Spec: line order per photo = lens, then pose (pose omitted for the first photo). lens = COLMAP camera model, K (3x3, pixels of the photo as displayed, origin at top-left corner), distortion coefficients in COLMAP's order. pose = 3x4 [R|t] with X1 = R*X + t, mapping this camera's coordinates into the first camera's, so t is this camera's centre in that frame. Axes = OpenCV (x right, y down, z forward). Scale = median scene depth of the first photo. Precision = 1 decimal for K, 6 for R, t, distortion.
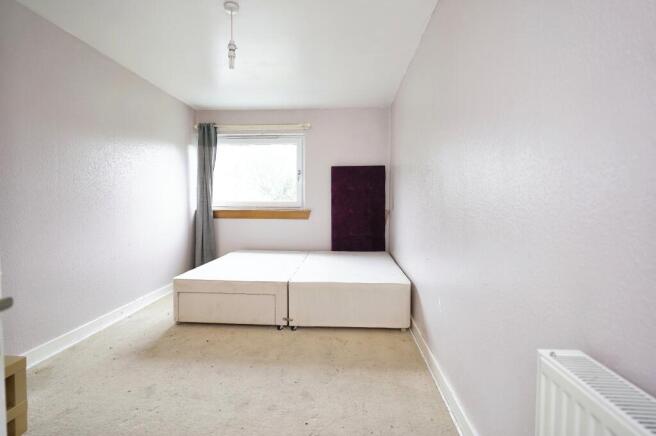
lens RADIAL K [[321.3, 0, 328.1], [0, 321.3, 216.6], [0, 0, 1]] dist [-0.005167, 0.000220]
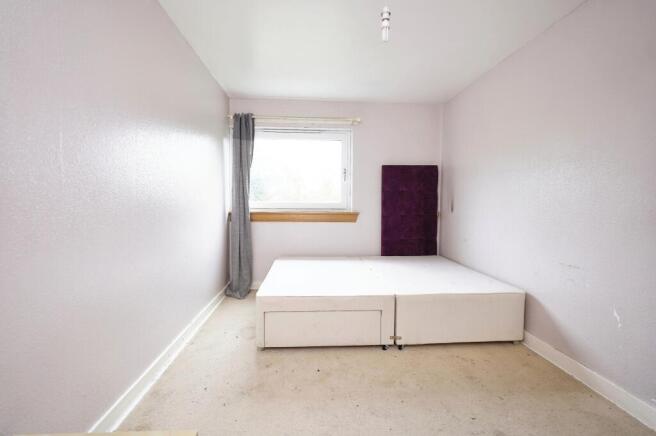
lens RADIAL K [[321.3, 0, 328.7], [0, 321.3, 217.6], [0, 0, 1]] dist [-0.005167, 0.000220]
pose [[0.990278, -0.003188, 0.139064, -0.273332], [0.002612, 0.999987, 0.004323, -0.008982], [-0.139076, -0.003918, 0.990274, 0.097919]]
